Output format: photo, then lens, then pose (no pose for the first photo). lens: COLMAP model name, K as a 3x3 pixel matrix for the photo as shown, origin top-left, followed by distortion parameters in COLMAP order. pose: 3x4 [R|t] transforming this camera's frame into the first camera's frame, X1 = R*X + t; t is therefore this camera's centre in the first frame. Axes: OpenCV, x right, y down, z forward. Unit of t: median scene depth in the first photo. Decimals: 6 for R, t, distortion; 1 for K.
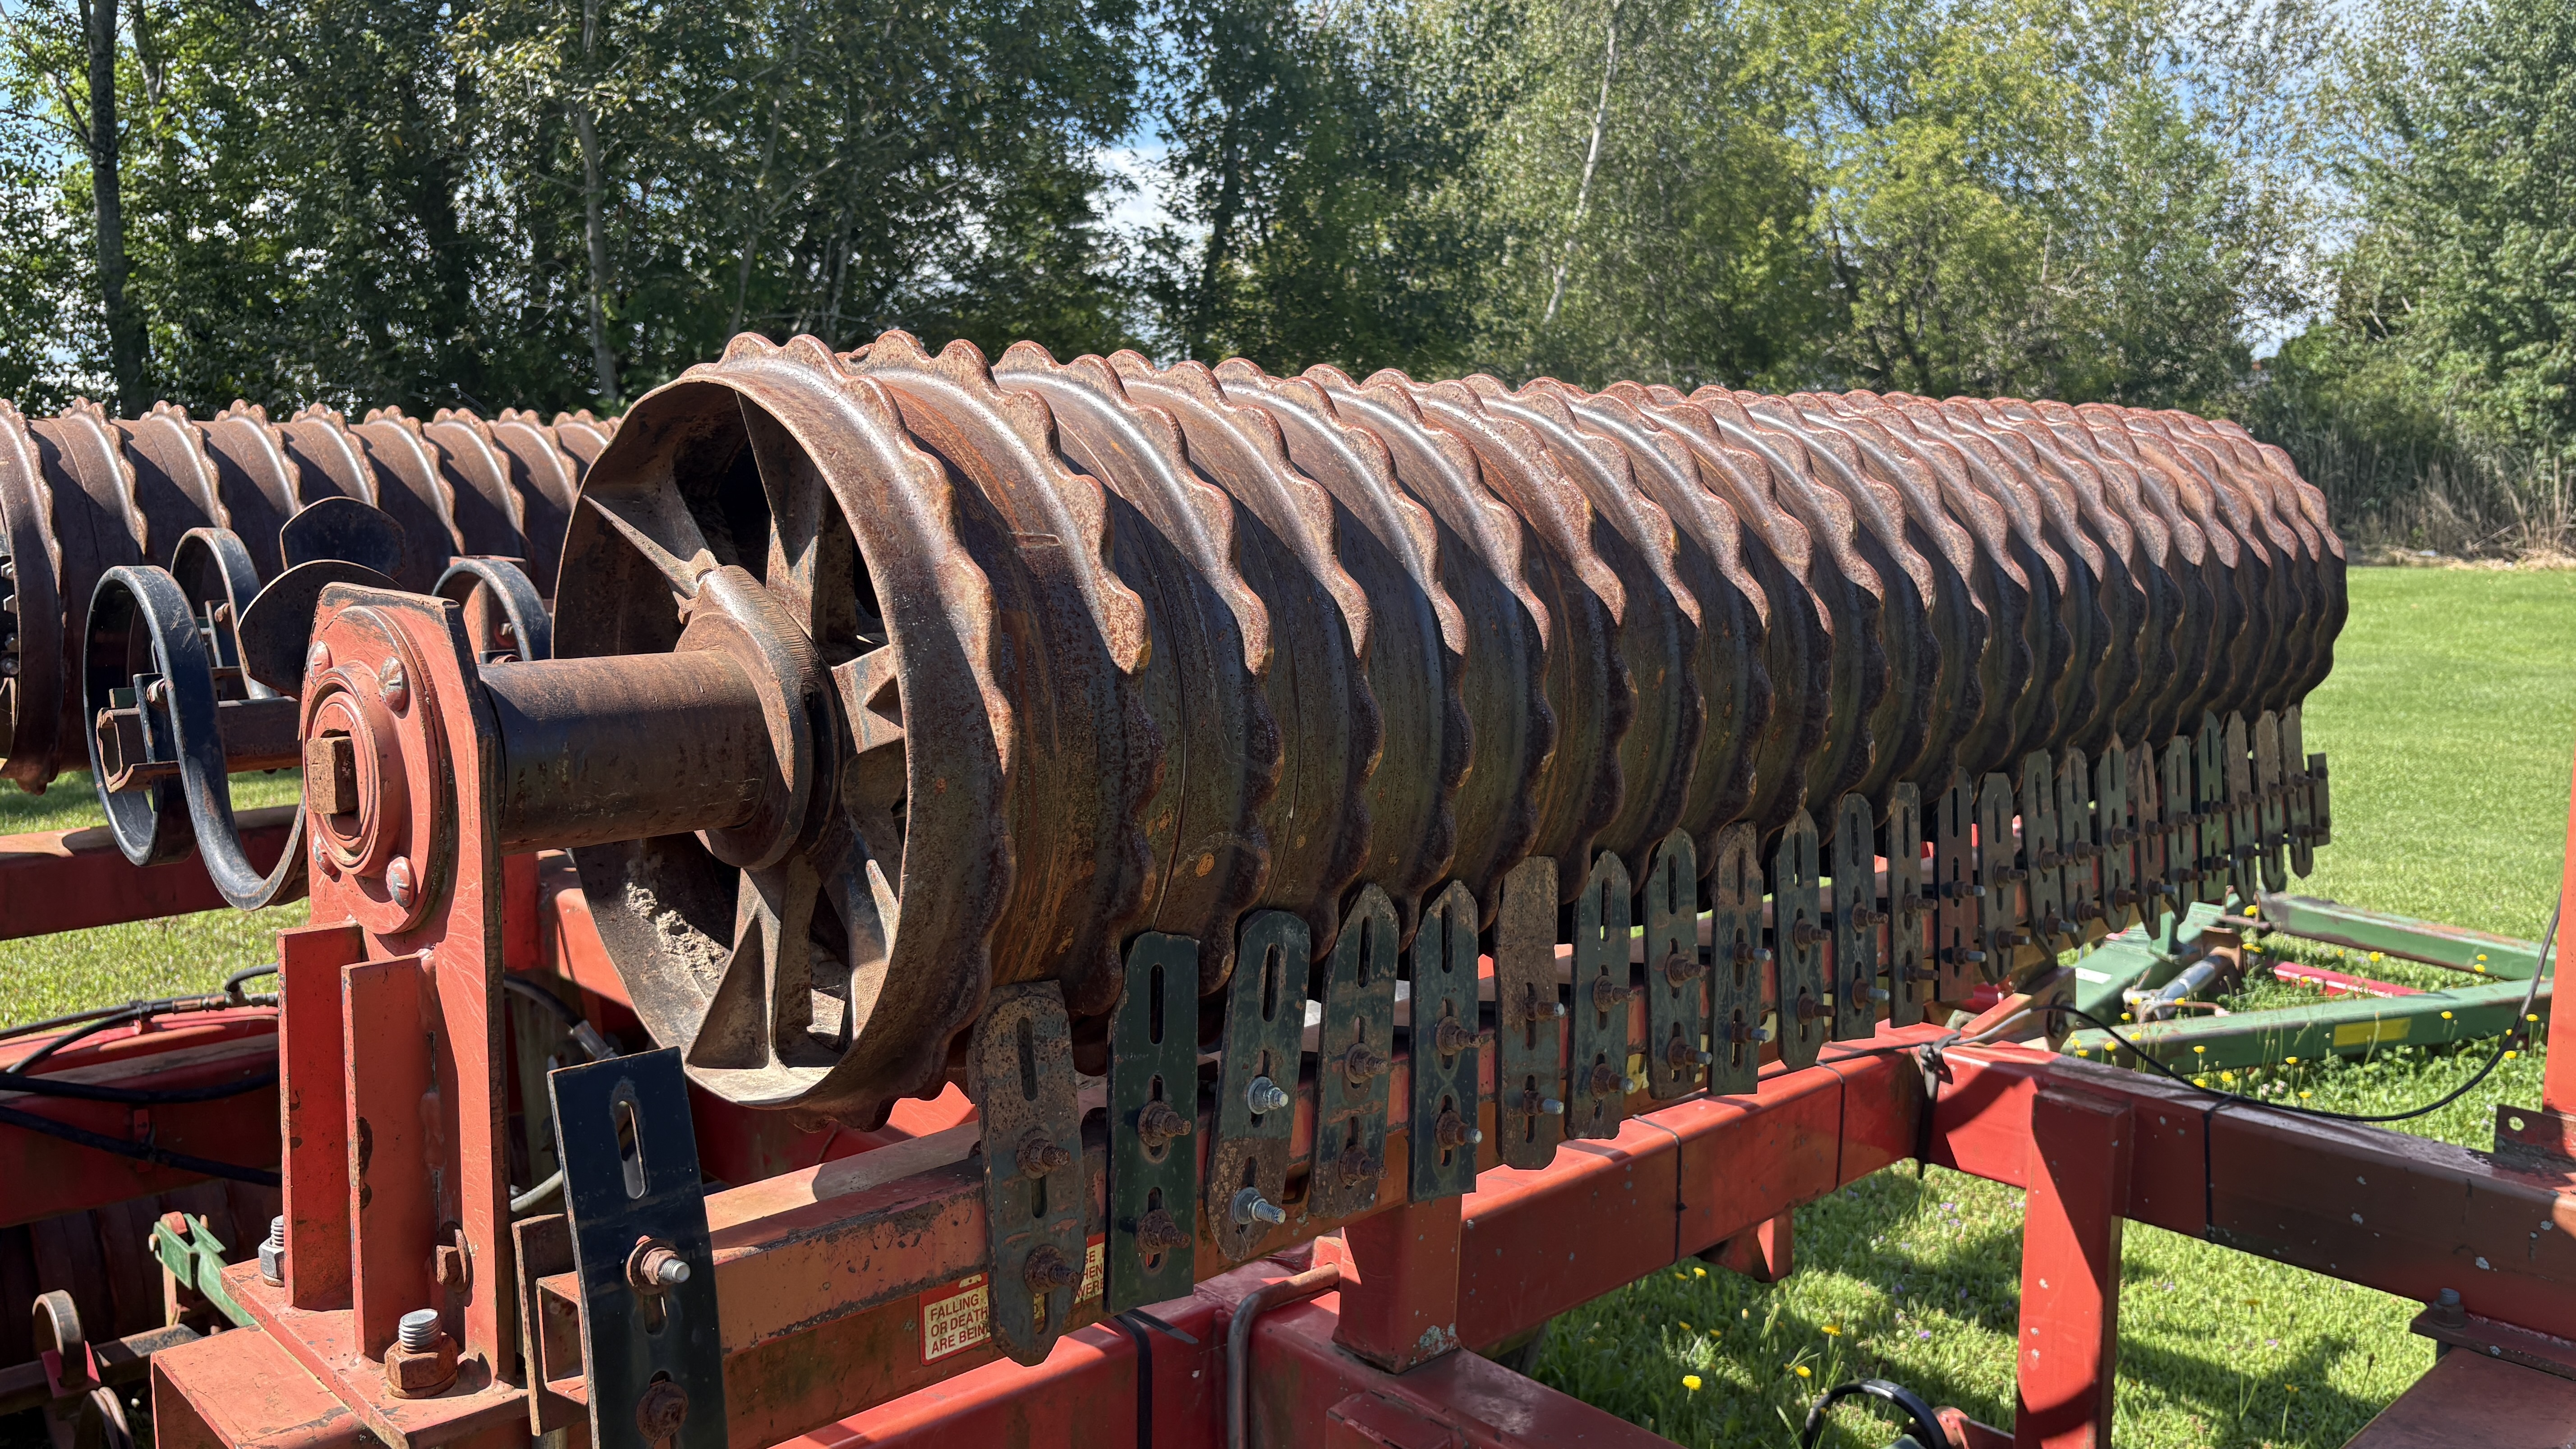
lens RADIAL K [[1979.5, 0, 1291.6], [0, 1979.5, 704.4], [0, 0, 1]] dist [0.050161, -0.018177]
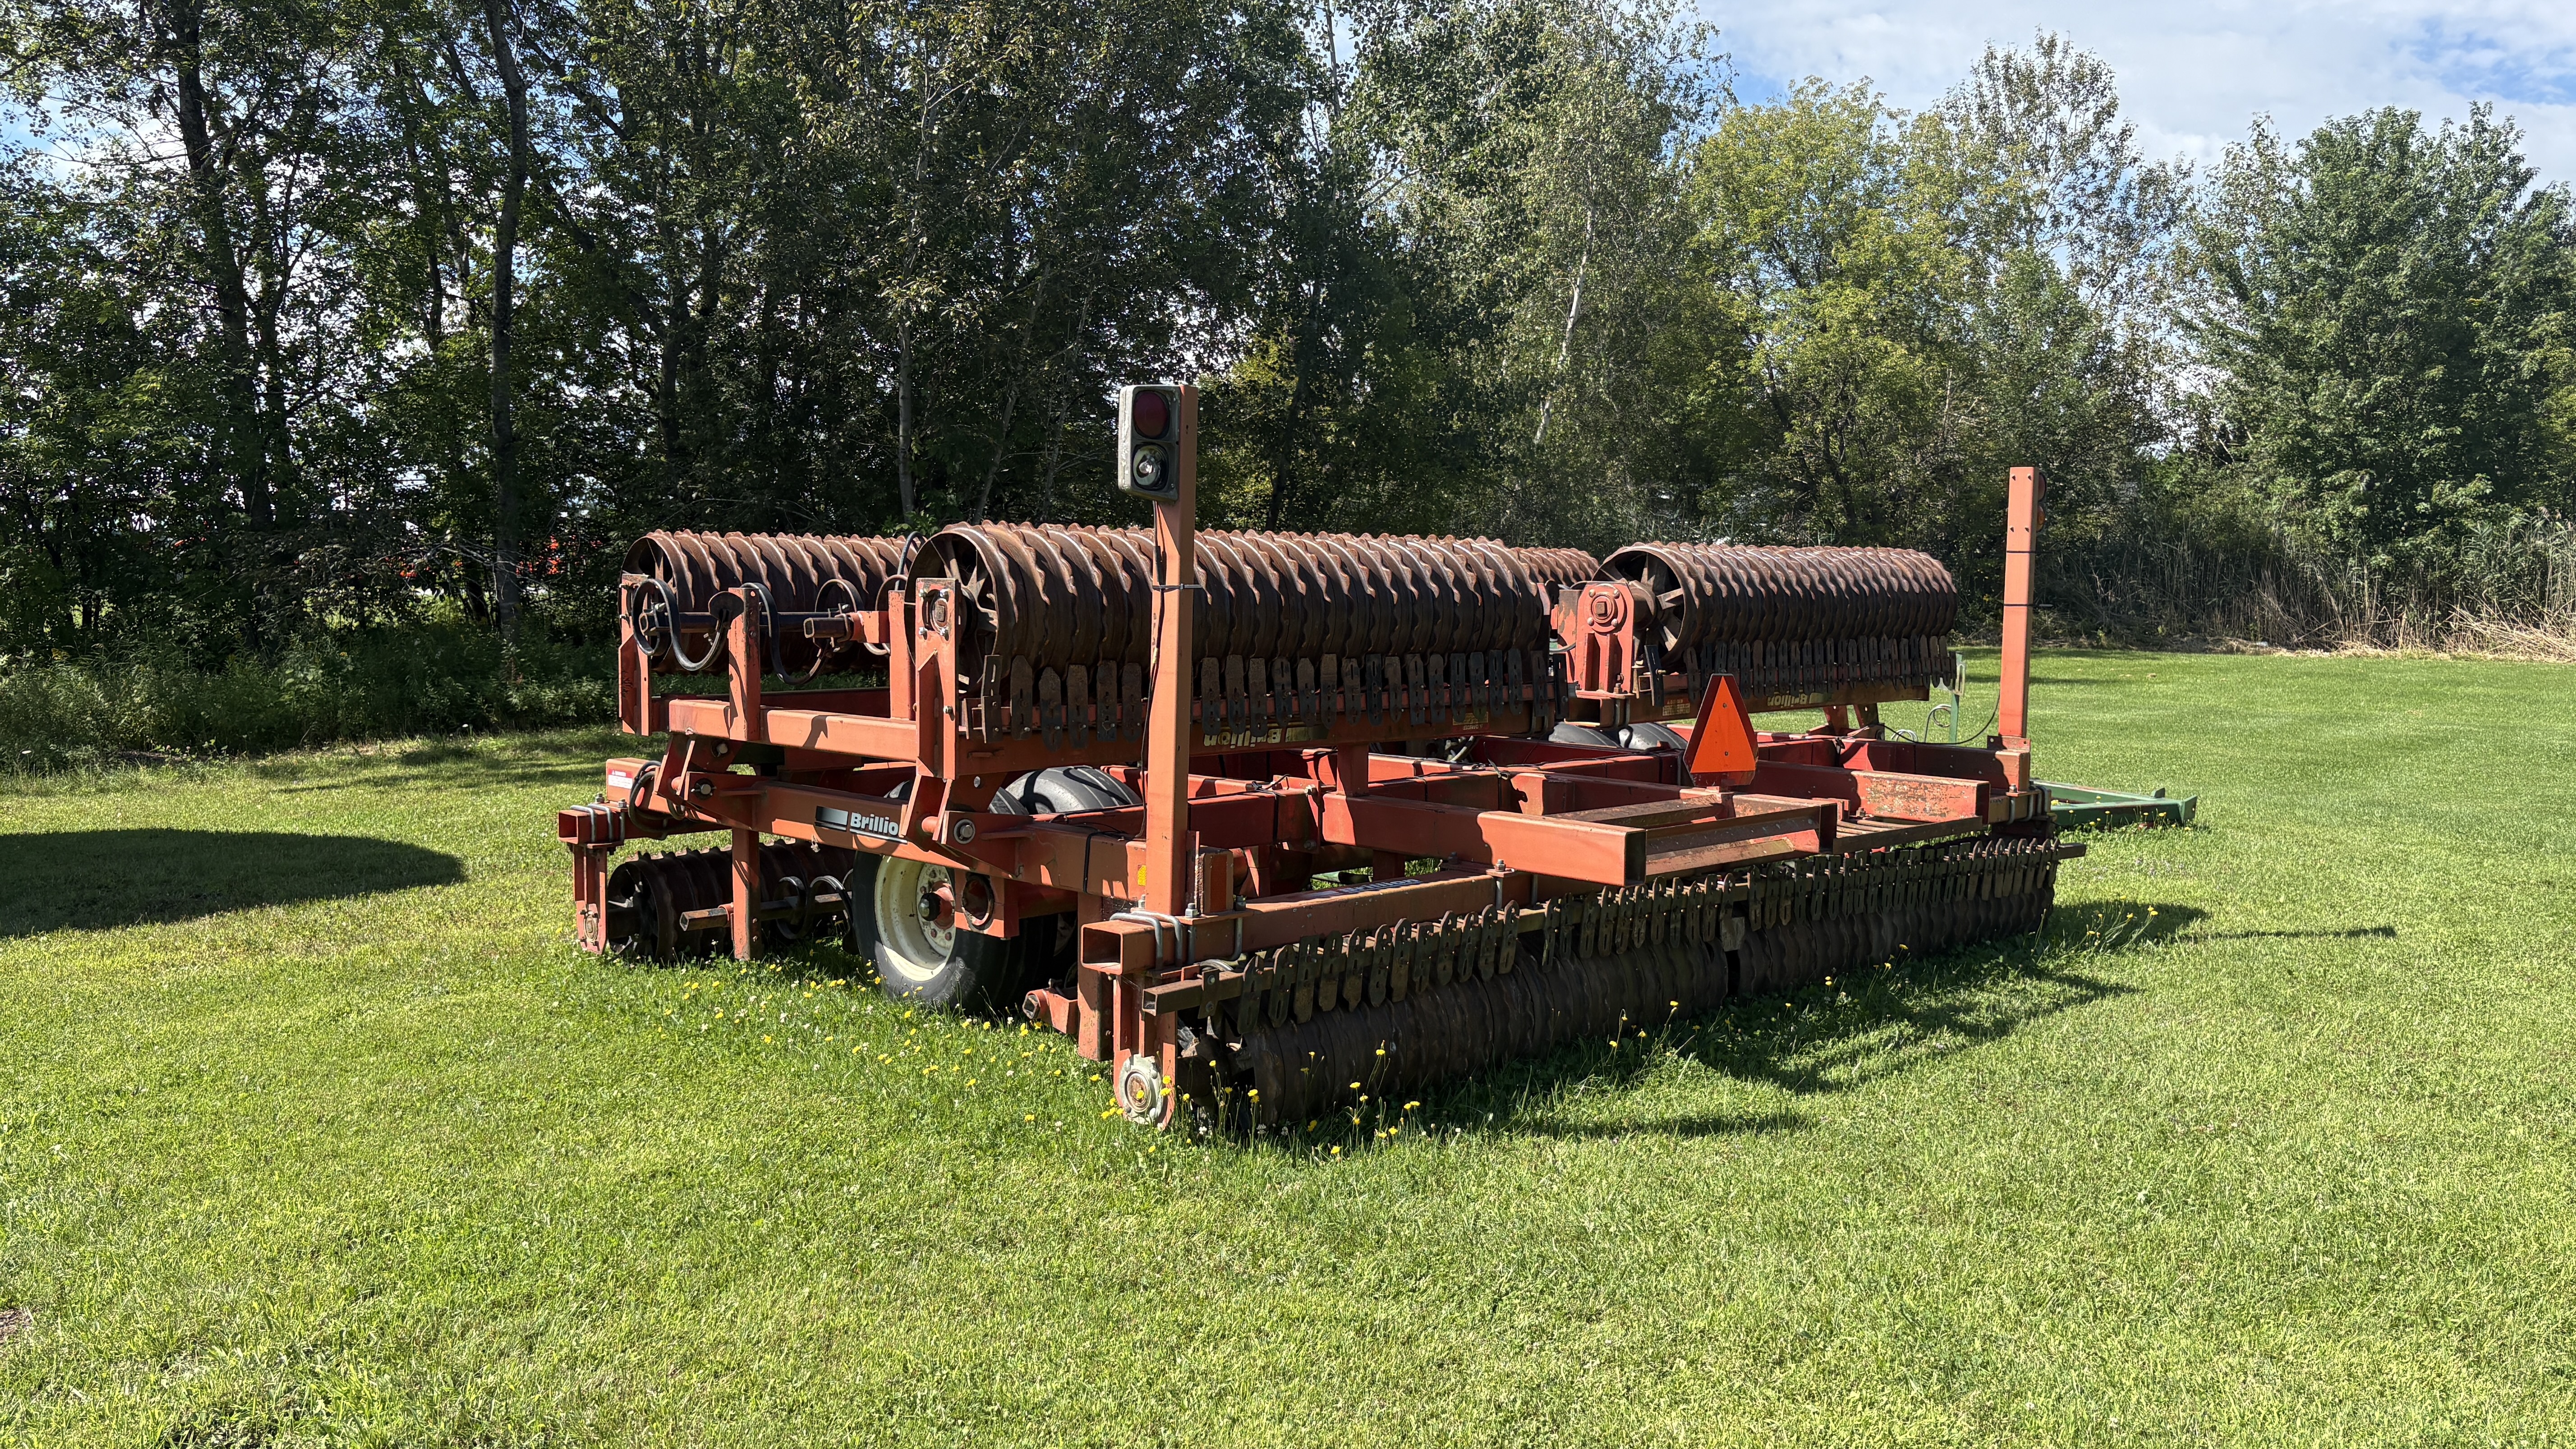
lens RADIAL K [[1979.5, 0, 1282.4], [0, 1979.5, 740.1], [0, 0, 1]] dist [0.050161, -0.018177]
pose [[0.999547, 0.004818, 0.029704, -0.054076], [-0.003898, 0.999513, -0.030964, 0.021436], [-0.029839, 0.030835, 0.999079, -0.175199]]
